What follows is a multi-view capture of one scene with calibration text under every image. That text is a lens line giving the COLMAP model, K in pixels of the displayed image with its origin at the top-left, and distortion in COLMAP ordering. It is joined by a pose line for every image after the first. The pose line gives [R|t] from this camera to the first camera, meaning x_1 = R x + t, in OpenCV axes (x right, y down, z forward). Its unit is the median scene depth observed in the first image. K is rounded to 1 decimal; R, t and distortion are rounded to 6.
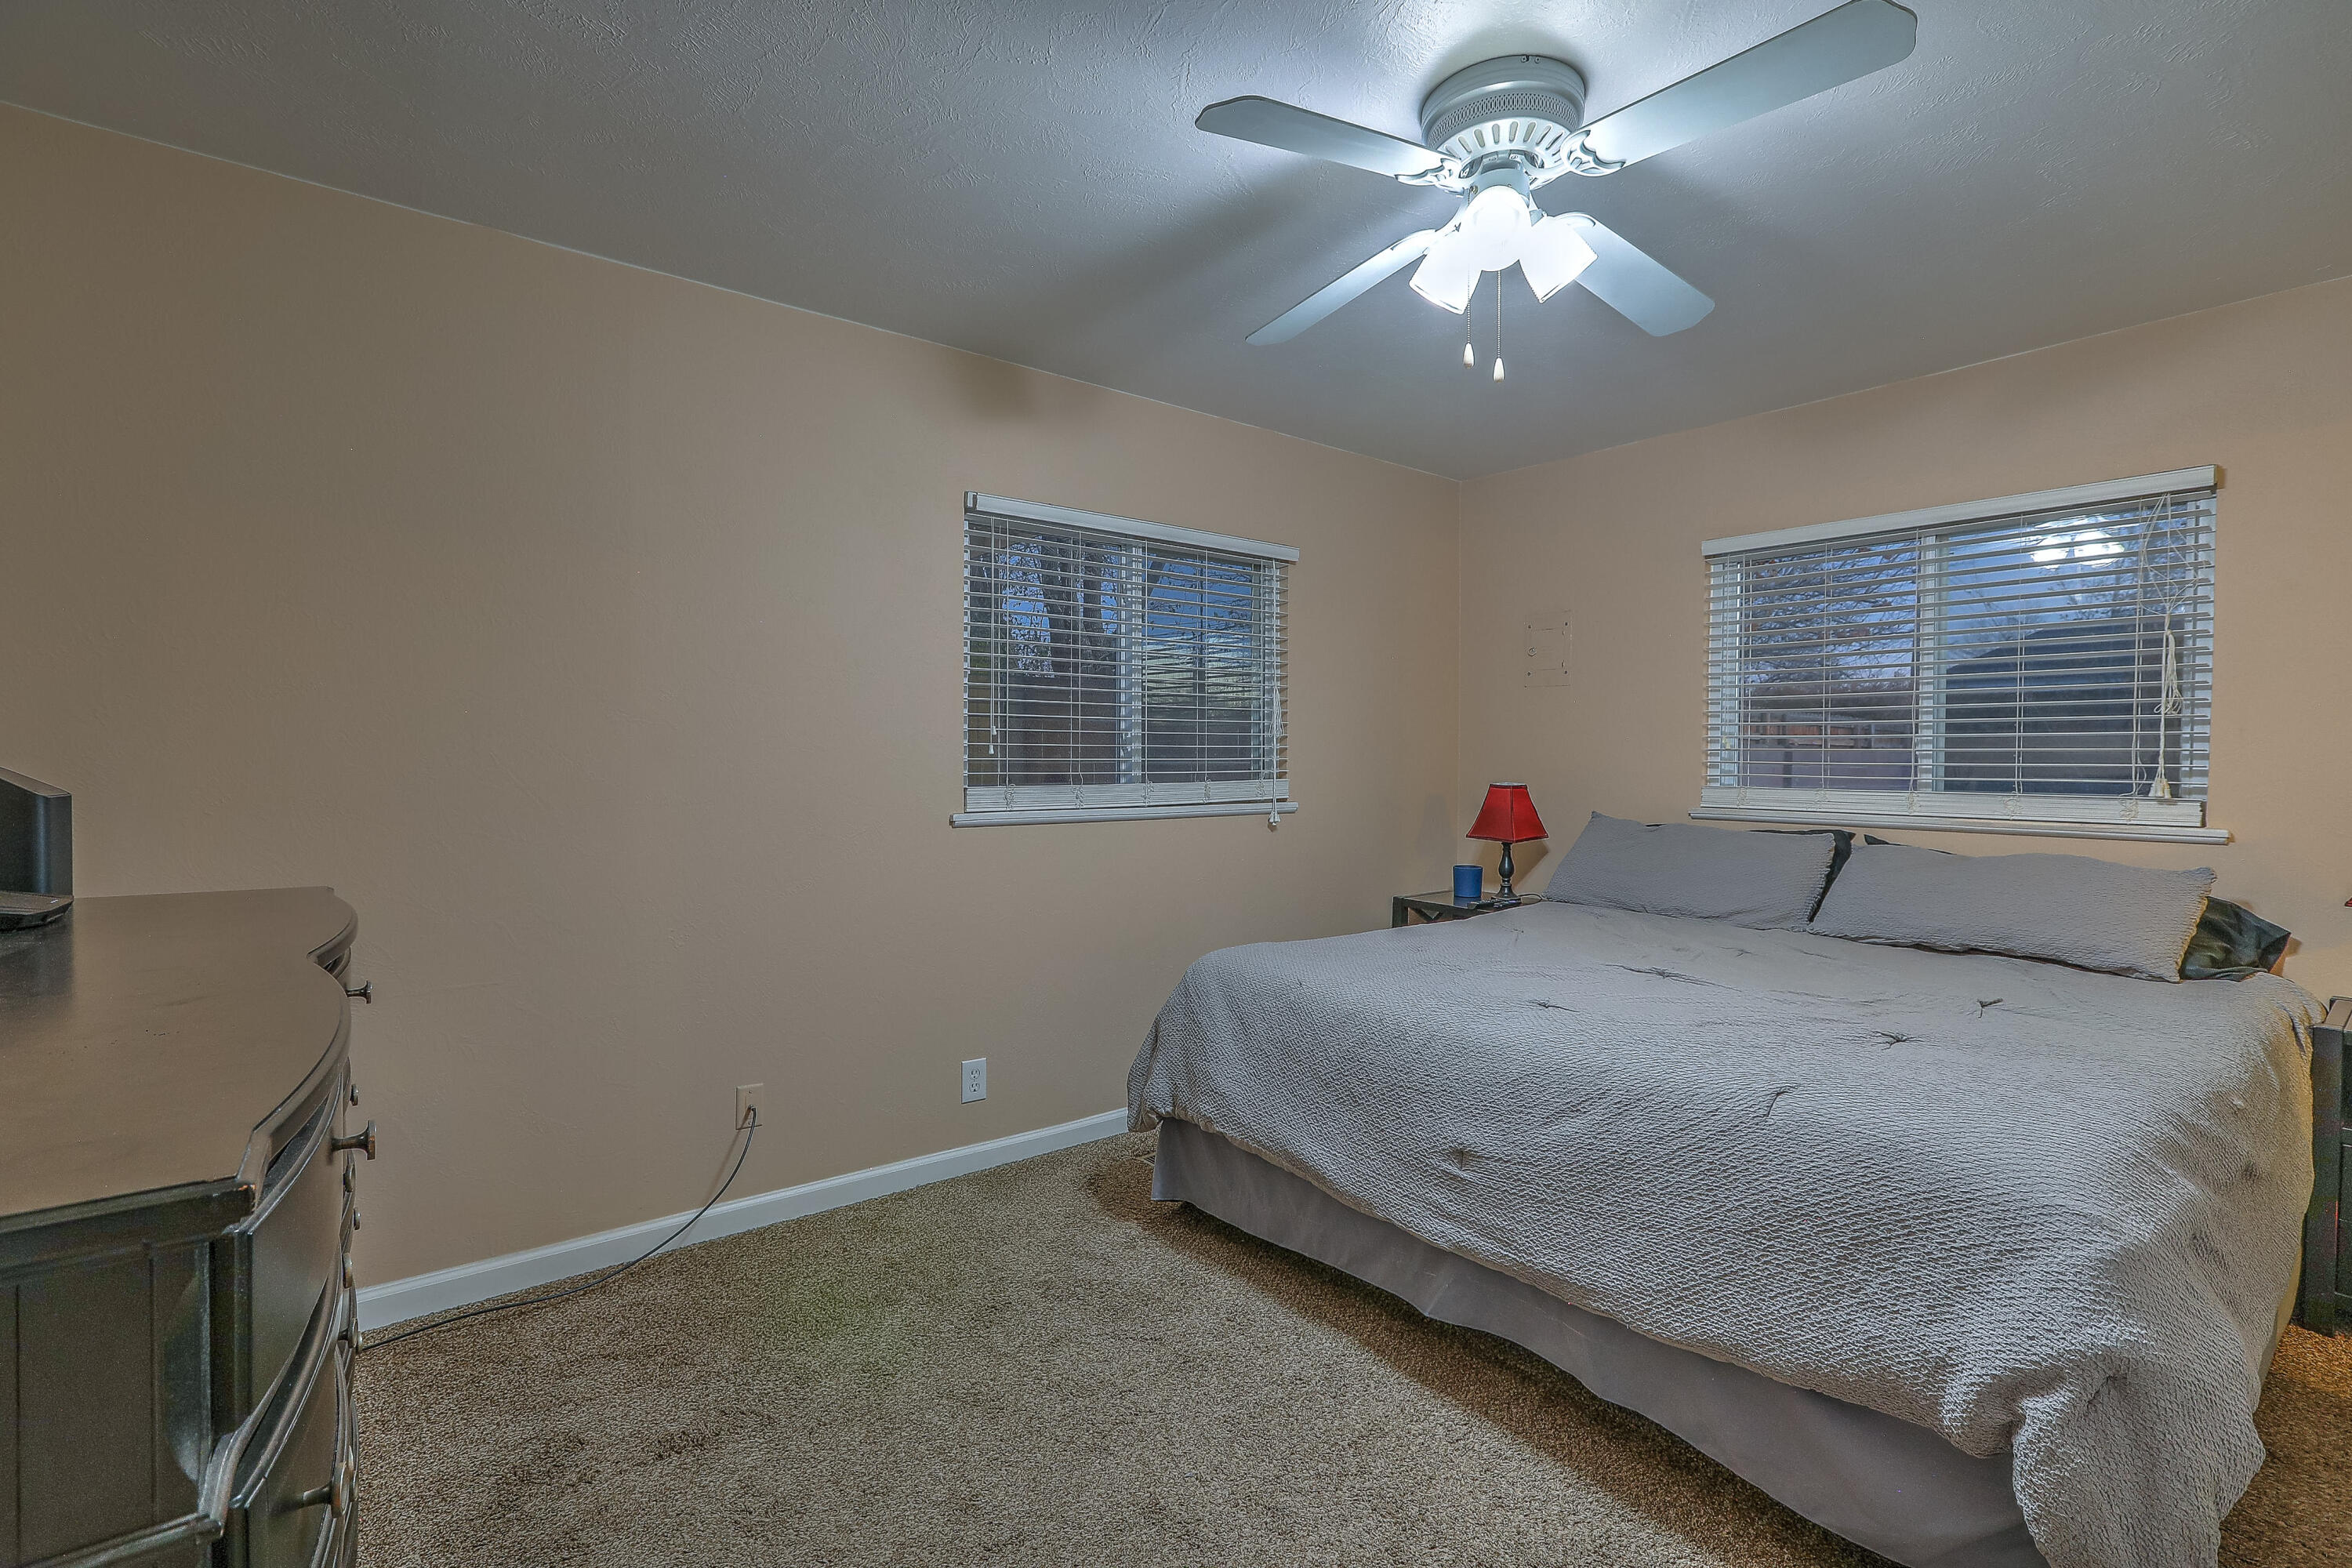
lens RADIAL K [[1053.5, 0, 1177.5], [0, 1053.5, 782.1], [0, 0, 1]] dist [-0.050568, 0.023095]
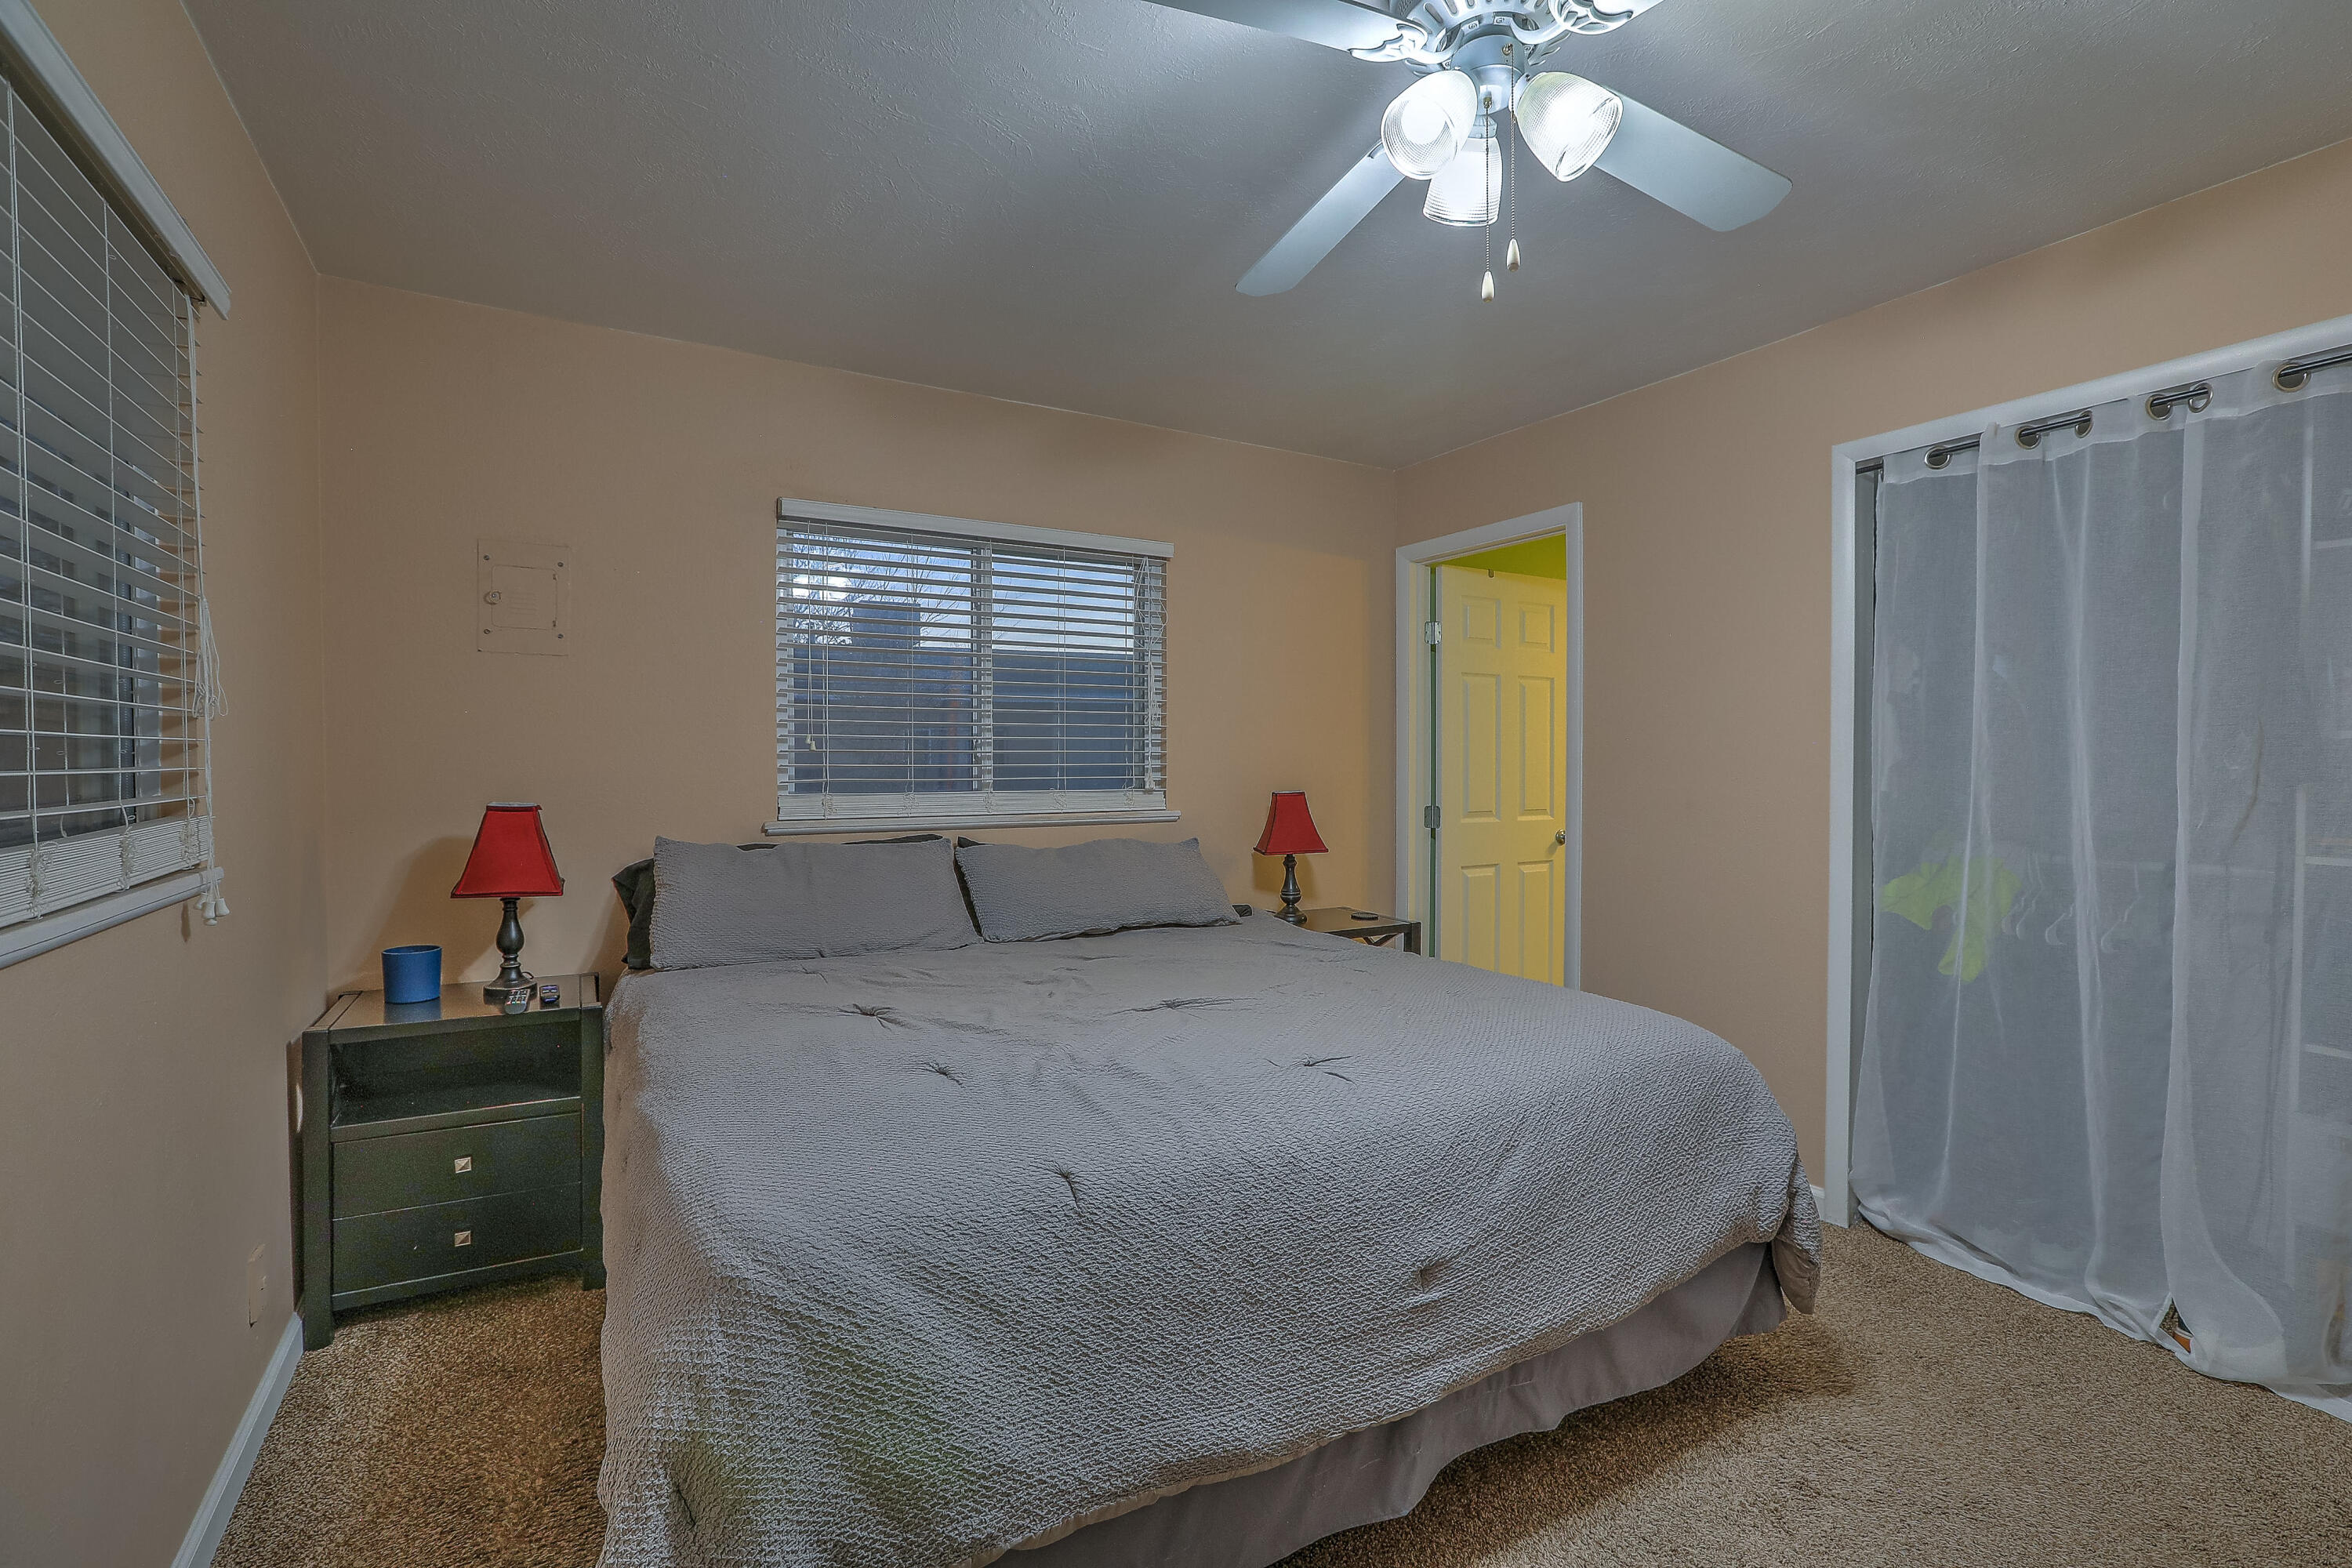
lens RADIAL K [[1053.5, 0, 1177.5], [0, 1053.5, 782.1], [0, 0, 1]] dist [-0.050568, 0.023095]
pose [[0.136635, -0.021958, 0.990378, -0.395079], [0.026263, 0.999483, 0.018537, -0.019675], [-0.990273, 0.023477, 0.137141, 0.830851]]
